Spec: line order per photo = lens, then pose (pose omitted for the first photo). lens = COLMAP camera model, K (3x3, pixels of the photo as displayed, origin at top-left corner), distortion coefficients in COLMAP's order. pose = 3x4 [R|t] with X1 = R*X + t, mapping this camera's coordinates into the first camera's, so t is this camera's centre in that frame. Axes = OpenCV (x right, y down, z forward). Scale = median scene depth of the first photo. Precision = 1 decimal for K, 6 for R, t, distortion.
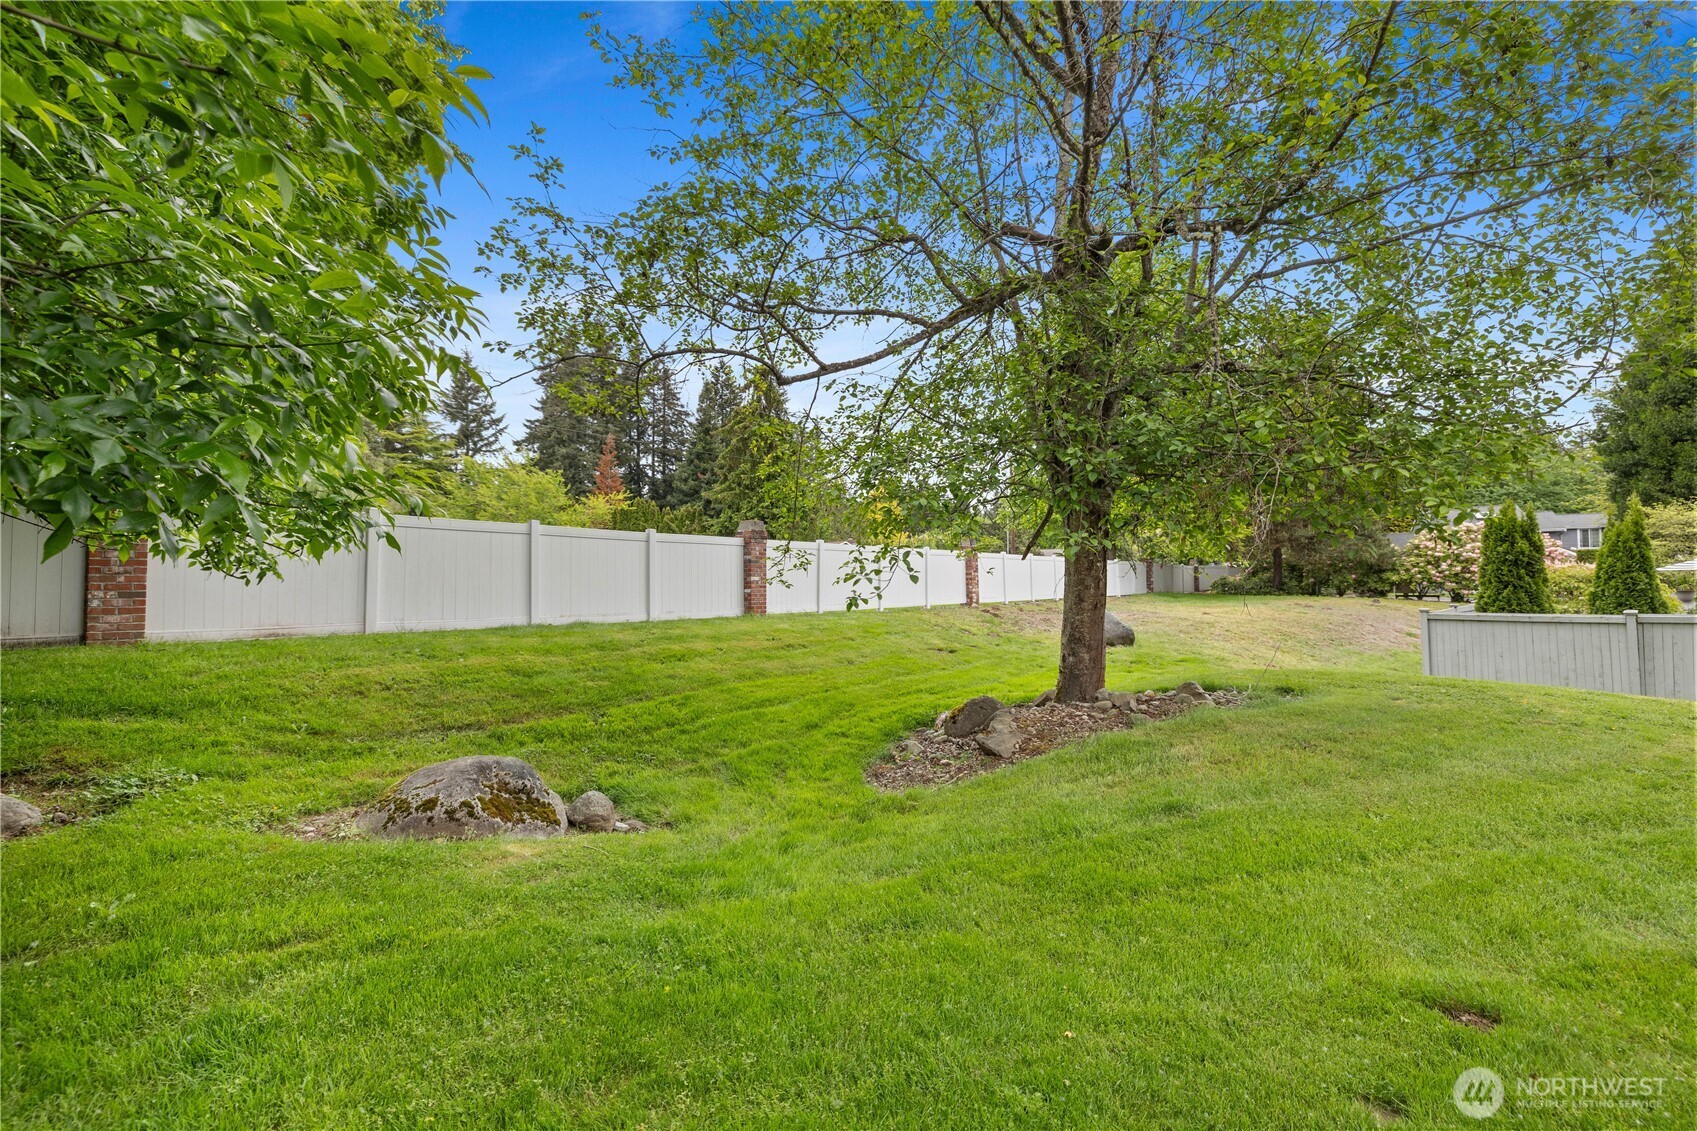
lens RADIAL K [[734.8, 0, 839.0], [0, 734.8, 571.8], [0, 0, 1]] dist [0.001150, 0.000124]
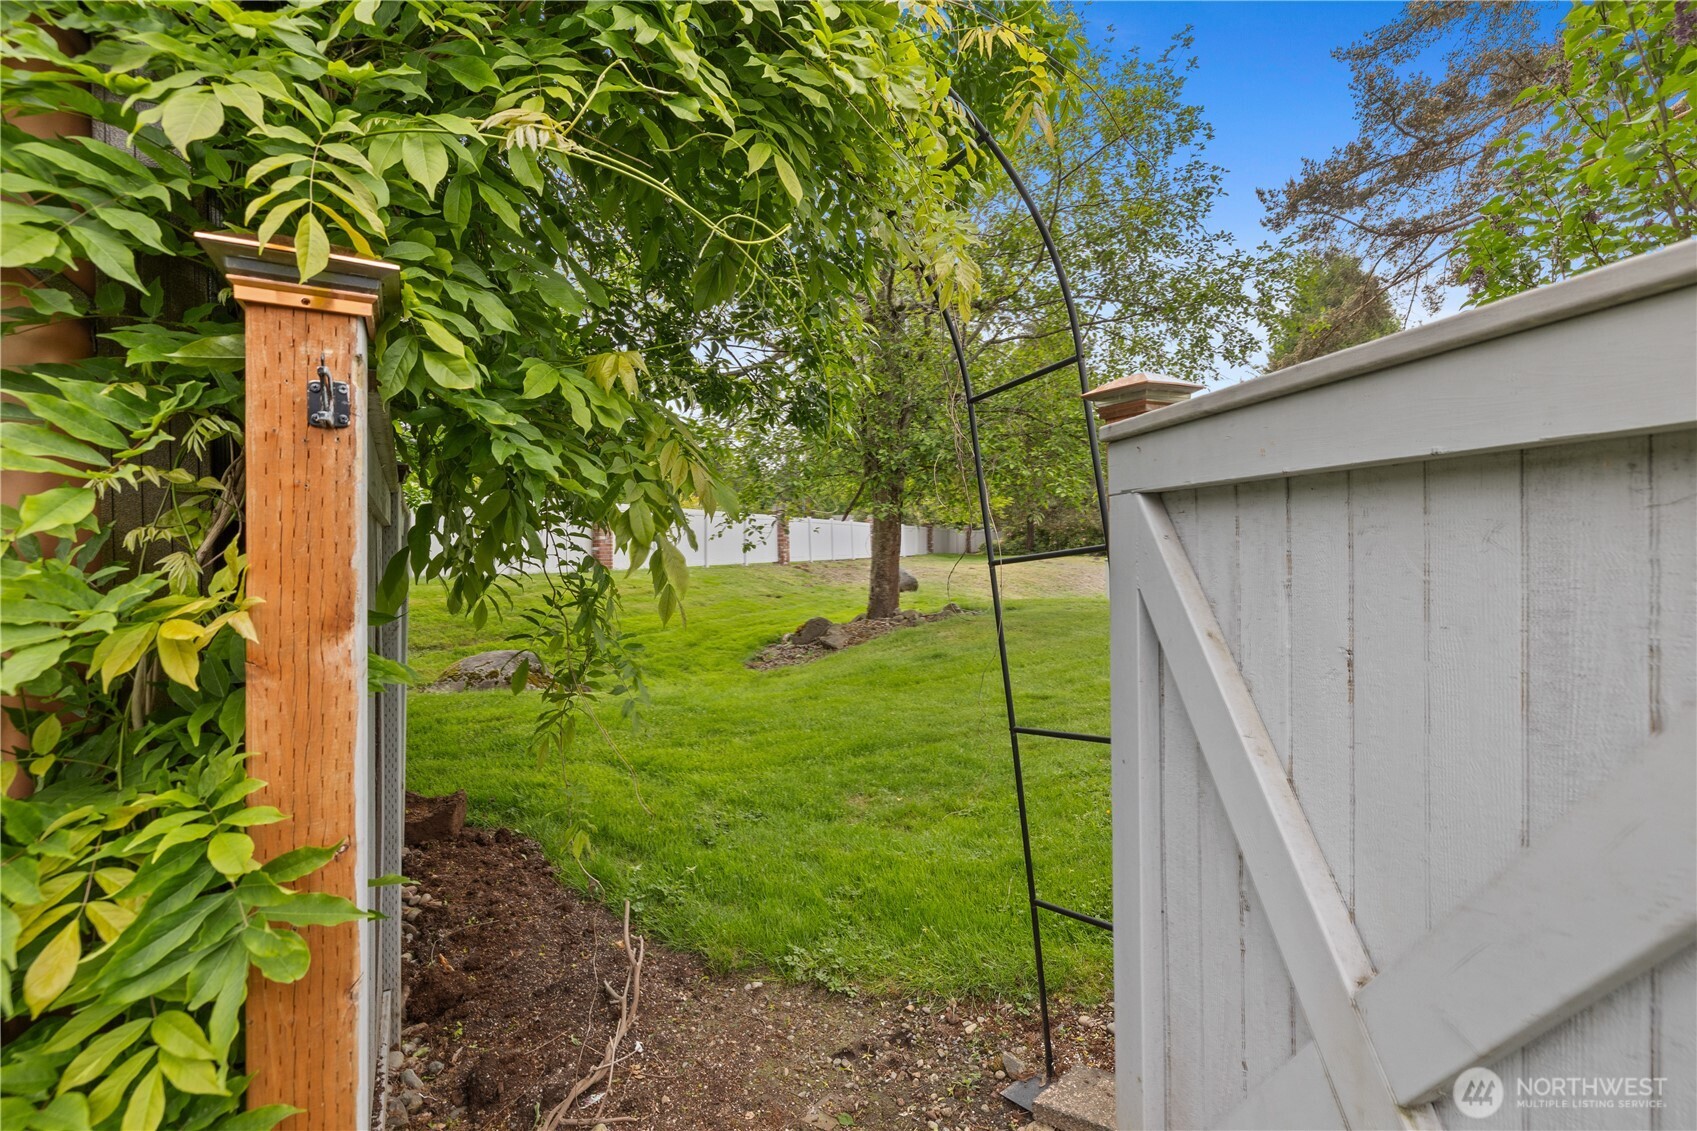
lens RADIAL K [[734.8, 0, 839.0], [0, 734.8, 571.8], [0, 0, 1]] dist [0.001150, 0.000124]
pose [[0.962061, -0.011728, 0.272581, -0.143751], [-0.001345, 0.998860, 0.047723, 0.013266], [-0.272830, -0.046279, 0.960948, -0.352772]]
